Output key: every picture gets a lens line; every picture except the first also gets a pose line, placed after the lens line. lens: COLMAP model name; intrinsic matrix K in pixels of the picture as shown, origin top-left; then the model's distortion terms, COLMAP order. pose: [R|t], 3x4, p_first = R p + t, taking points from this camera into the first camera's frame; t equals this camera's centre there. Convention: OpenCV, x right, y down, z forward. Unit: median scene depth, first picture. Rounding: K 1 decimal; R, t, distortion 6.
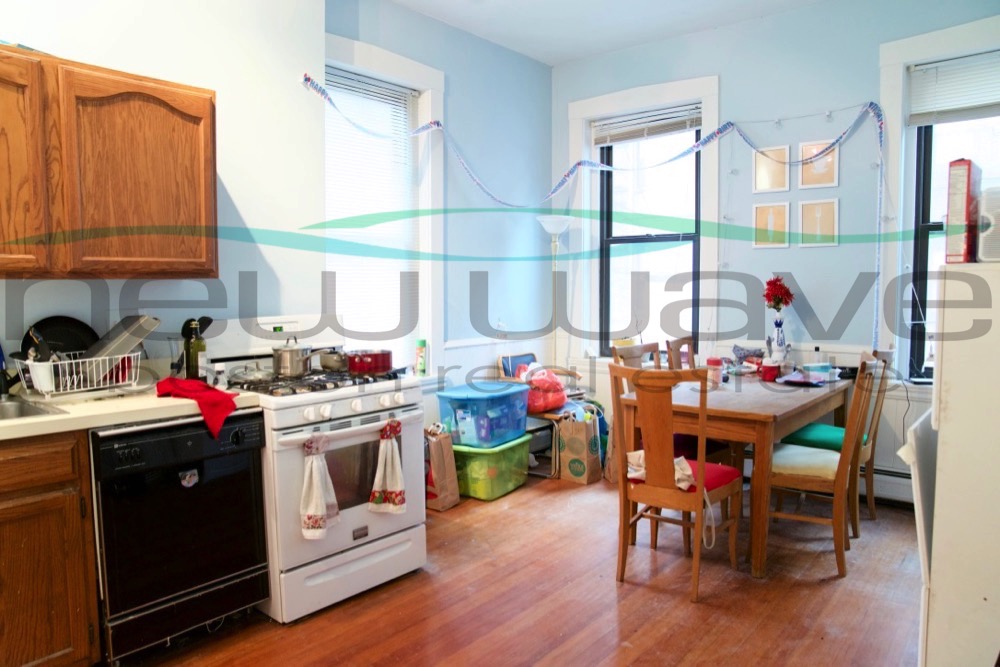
lens RADIAL K [[688.2, 0, 499.3], [0, 688.2, 335.2], [0, 0, 1]] dist [-0.006648, -0.000273]
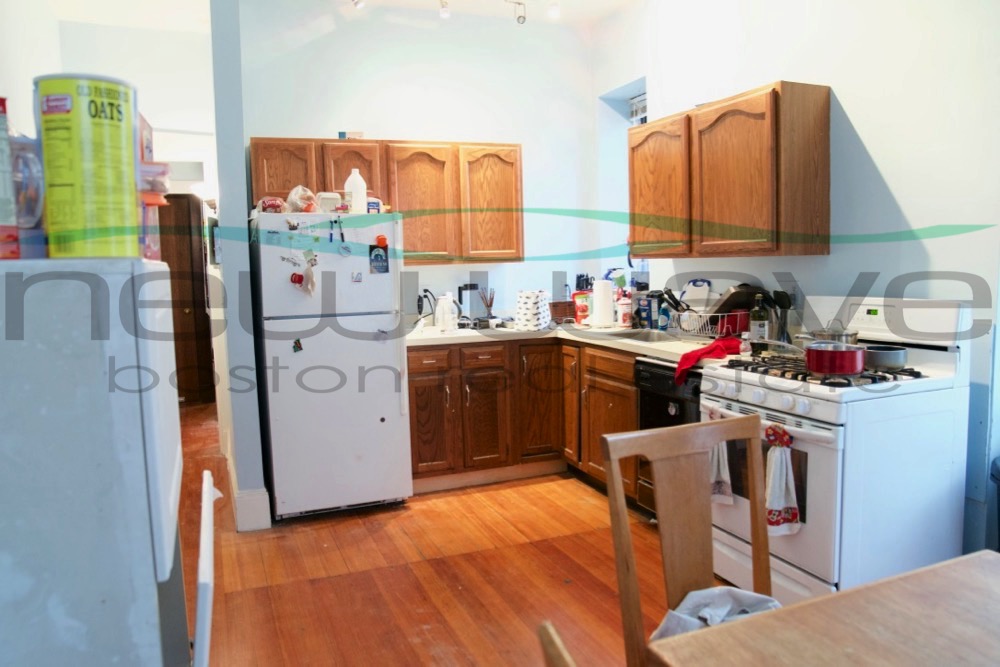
lens RADIAL K [[688.2, 0, 499.9], [0, 688.2, 327.9], [0, 0, 1]] dist [-0.006648, -0.000273]
pose [[-0.470341, 0.096223, -0.877223, 0.805194], [-0.050880, 0.989427, 0.135811, -0.103463], [0.881017, 0.108511, -0.460472, 1.219066]]
